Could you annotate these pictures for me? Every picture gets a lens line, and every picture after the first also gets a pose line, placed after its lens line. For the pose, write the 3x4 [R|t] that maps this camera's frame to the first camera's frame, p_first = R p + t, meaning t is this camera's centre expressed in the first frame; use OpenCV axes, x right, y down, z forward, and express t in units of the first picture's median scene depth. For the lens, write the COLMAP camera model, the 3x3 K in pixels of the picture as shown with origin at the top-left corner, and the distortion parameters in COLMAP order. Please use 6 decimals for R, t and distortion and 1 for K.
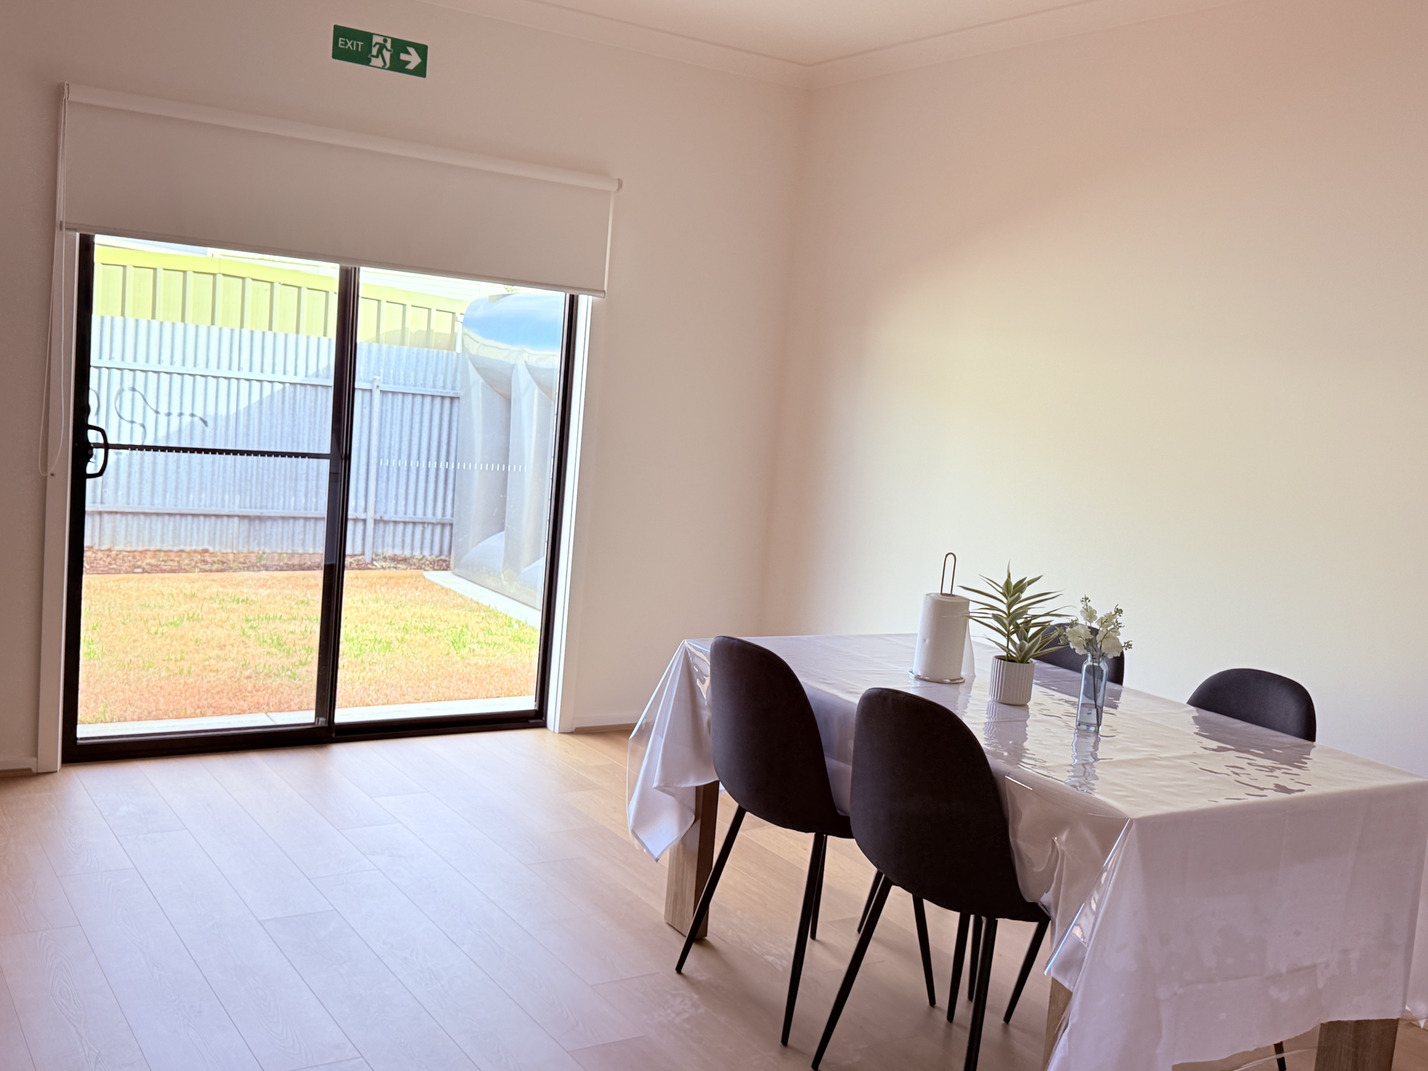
lens RADIAL K [[1437.8, 0, 703.1], [0, 1437.8, 543.5], [0, 0, 1]] dist [0.053381, 0.000000]
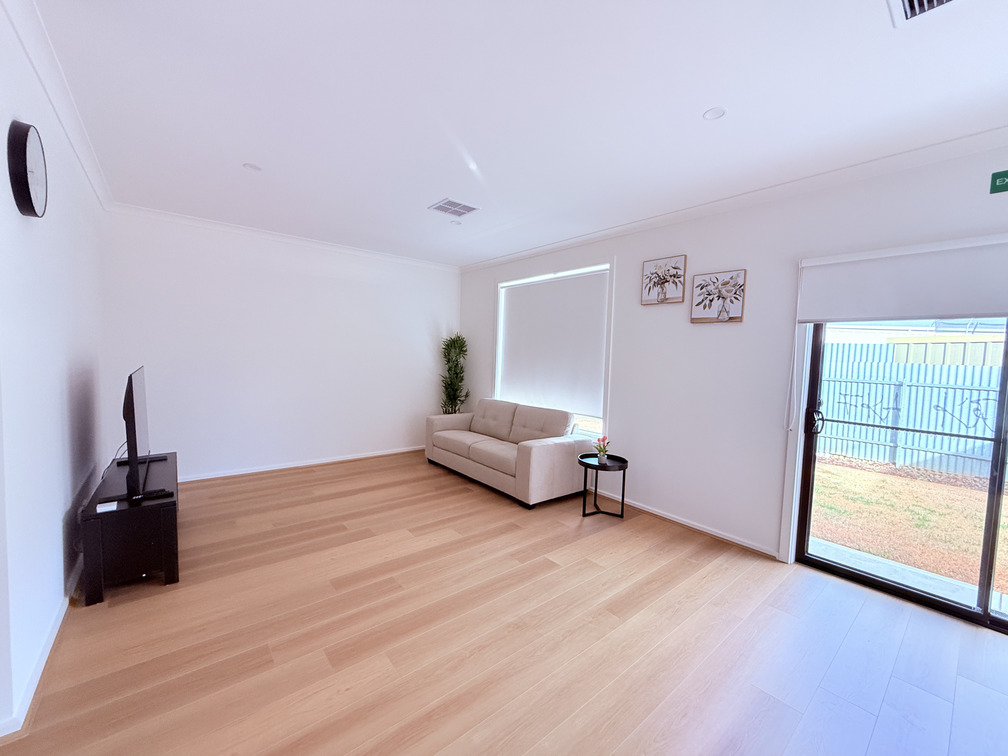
lens RADIAL K [[403.3, 0, 501.8], [0, 403.3, 375.8], [0, 0, 1]] dist [0.003896, -0.000739]
pose [[0.123714, -0.026731, -0.991958, 0.118407], [-0.139510, 0.989240, -0.044057, -0.037297], [0.982462, 0.143838, 0.118654, 0.434479]]
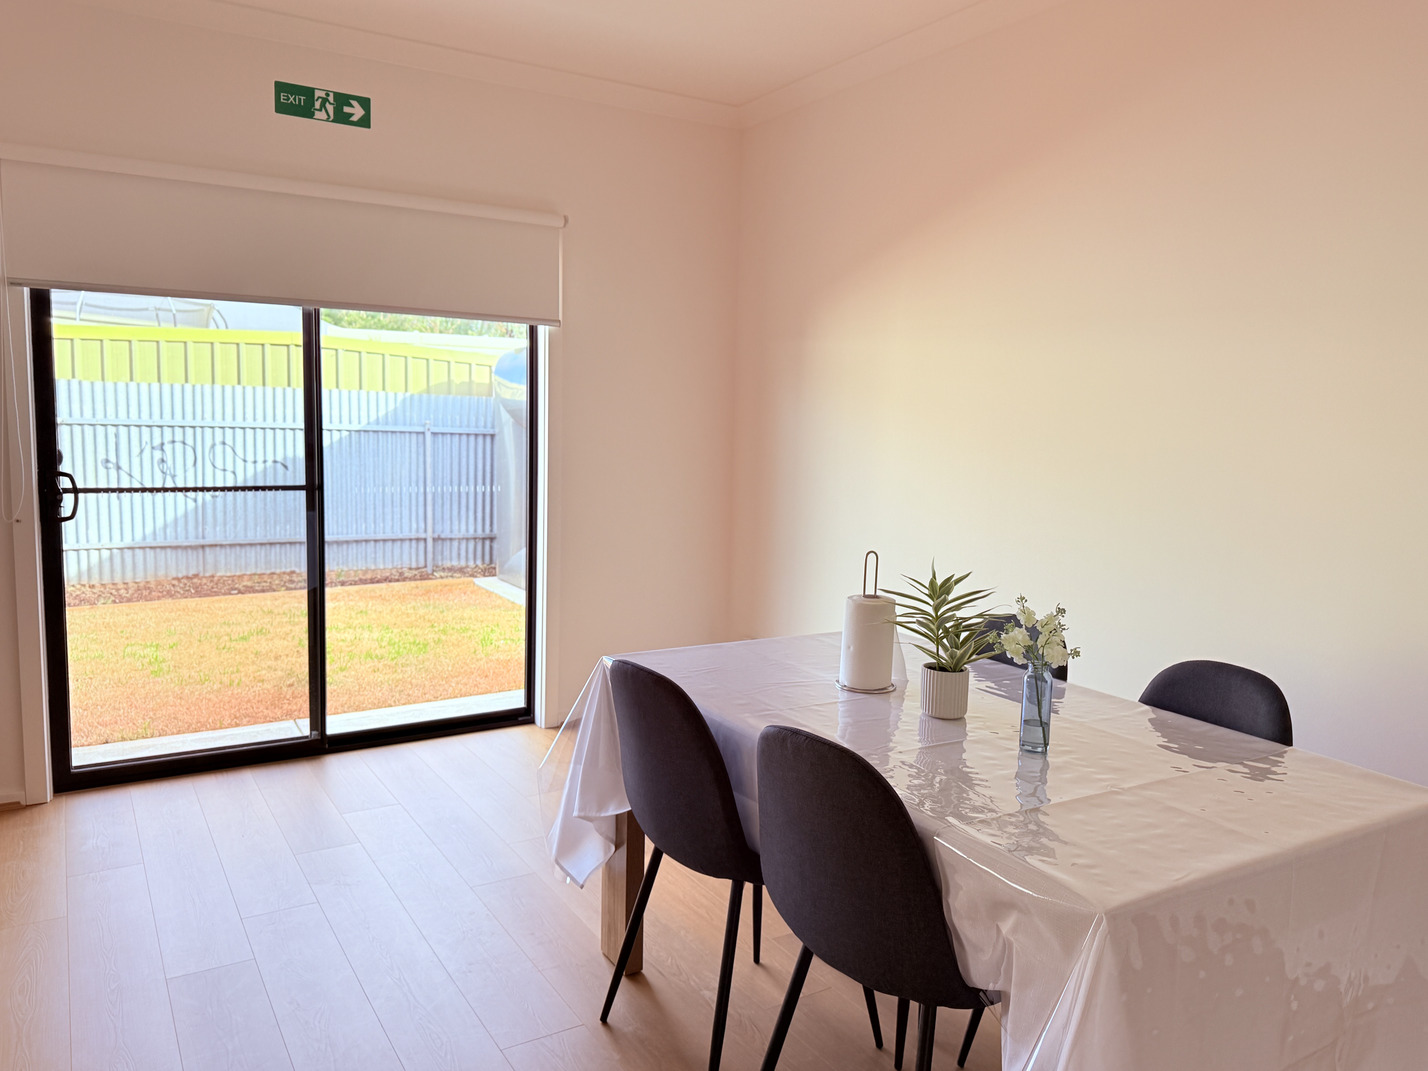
lens RADIAL K [[1049.8, 0, 719.3], [0, 1049.8, 528.8], [0, 0, 1]] dist [0.009748, -0.007086]
pose [[0.998086, -0.058909, -0.018831, 0.063694], [0.058758, 0.998236, -0.008455, -0.005504], [0.019295, 0.007332, 0.999787, 0.237169]]
